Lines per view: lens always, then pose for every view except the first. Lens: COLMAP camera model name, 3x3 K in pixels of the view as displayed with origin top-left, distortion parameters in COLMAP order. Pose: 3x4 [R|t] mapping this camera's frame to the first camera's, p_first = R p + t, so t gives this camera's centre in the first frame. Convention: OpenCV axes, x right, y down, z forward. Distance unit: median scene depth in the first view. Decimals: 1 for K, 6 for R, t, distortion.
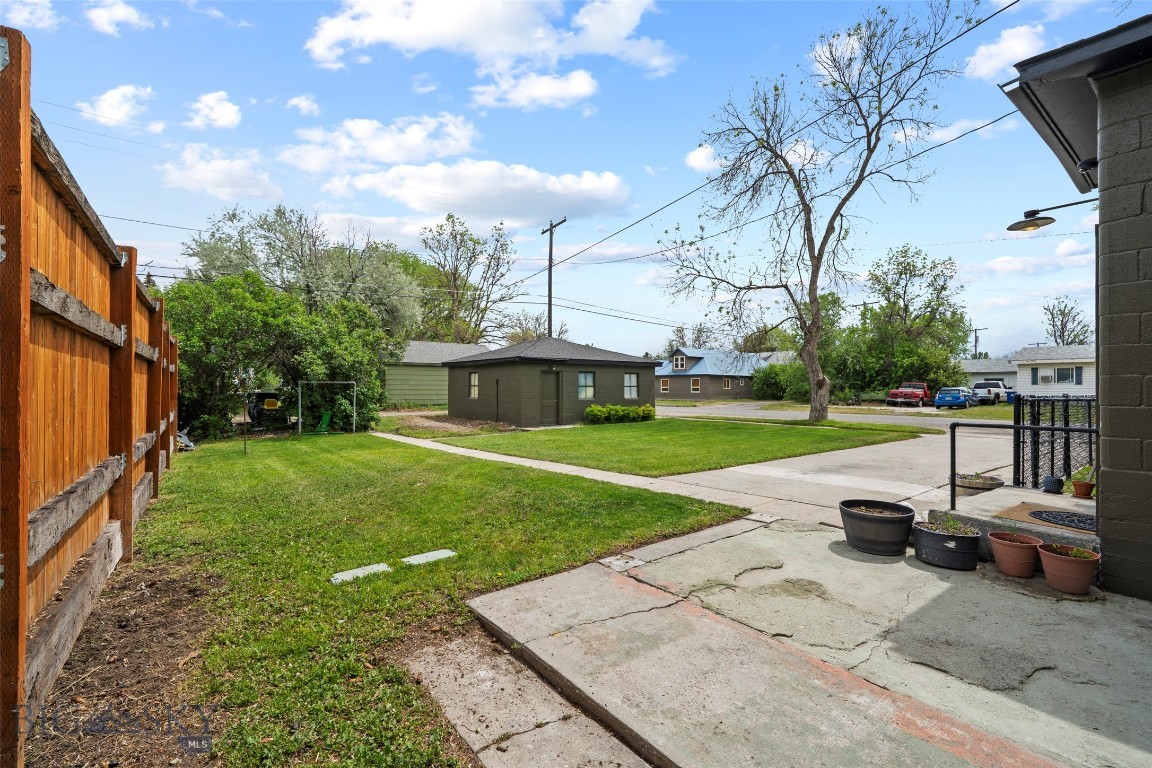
lens RADIAL K [[502.9, 0, 576.0], [0, 502.9, 384.0], [0, 0, 1]] dist [-0.000382, 0.000025]
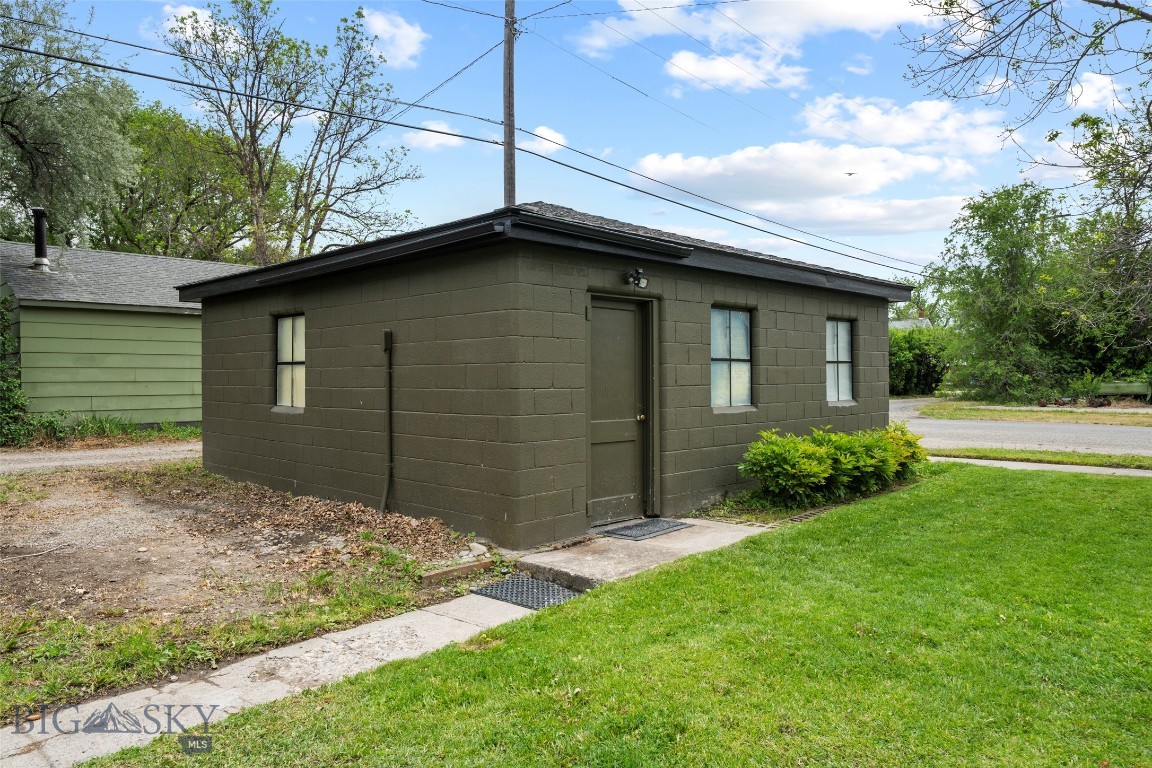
lens RADIAL K [[771.5, 0, 573.1], [0, 771.5, 381.9], [0, 0, 1]] dist [-0.004908, -0.000711]
pose [[0.990770, -0.009289, 0.135233, -0.109011], [0.007644, 0.999890, 0.012677, 0.009167], [-0.135336, -0.011527, 0.990733, 0.570325]]
